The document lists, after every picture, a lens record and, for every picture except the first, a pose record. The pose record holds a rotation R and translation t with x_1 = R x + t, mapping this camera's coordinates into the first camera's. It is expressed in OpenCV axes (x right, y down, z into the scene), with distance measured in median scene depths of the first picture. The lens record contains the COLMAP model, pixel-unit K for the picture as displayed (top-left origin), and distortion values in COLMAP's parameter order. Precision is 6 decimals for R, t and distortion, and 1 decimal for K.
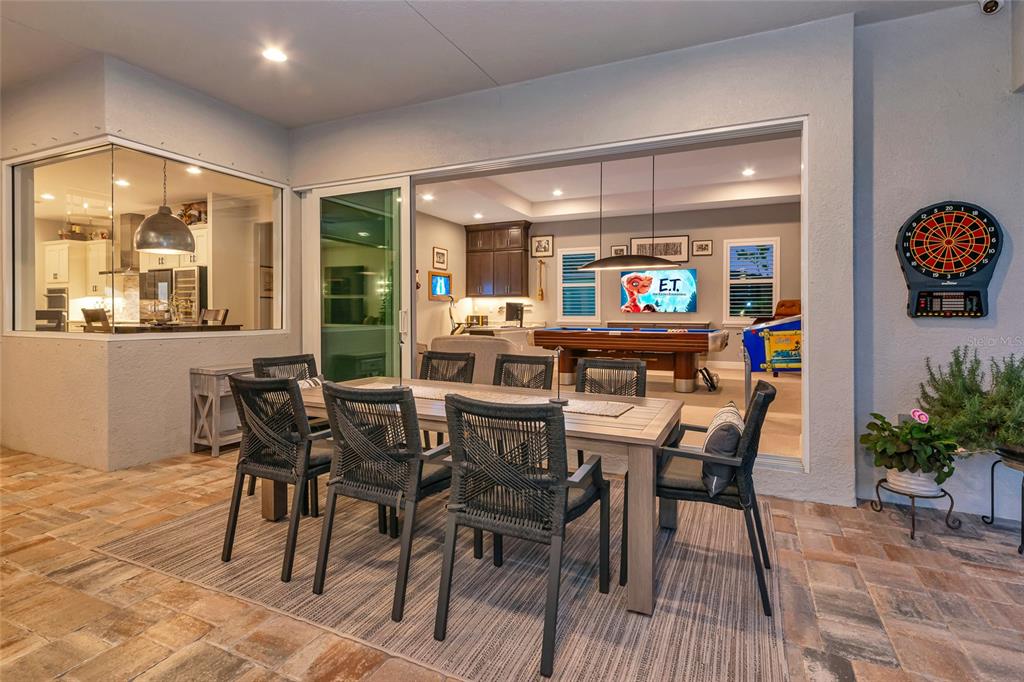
lens RADIAL K [[512.0, 0, 514.6], [0, 512.0, 311.6], [0, 0, 1]] dist [0.002838, 0.000134]
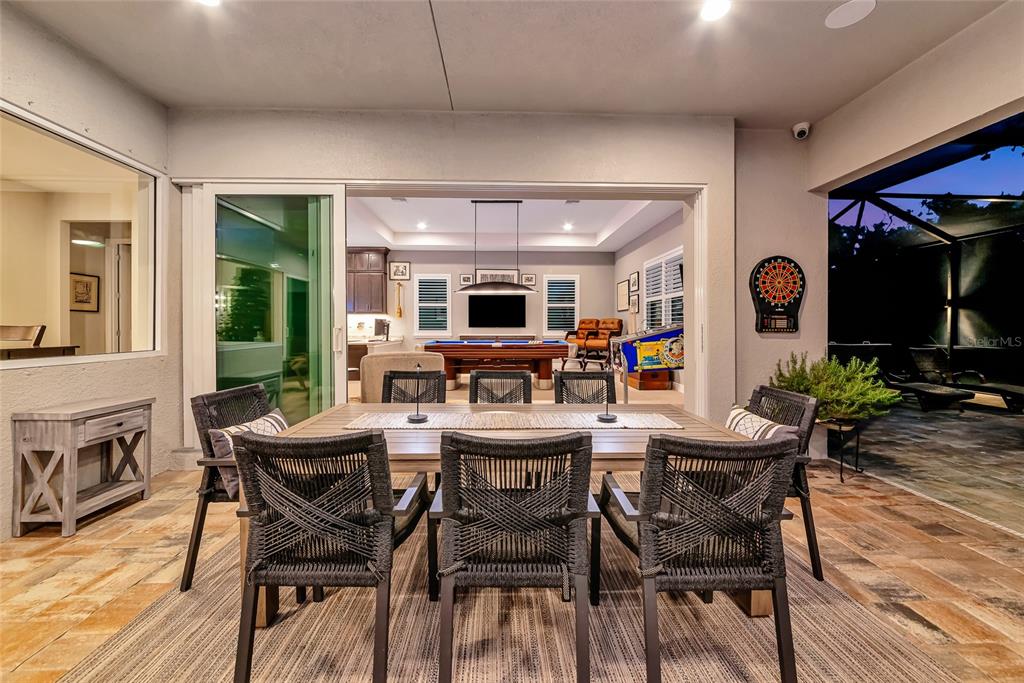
lens RADIAL K [[384.8, 0, 514.1], [0, 384.8, 327.8], [0, 0, 1]] dist [-0.005034, 0.000142]
pose [[0.892391, -0.002901, 0.451253, -0.249536], [0.000650, 0.999987, 0.005145, -0.005352], [-0.451262, -0.004298, 0.892381, 0.231440]]
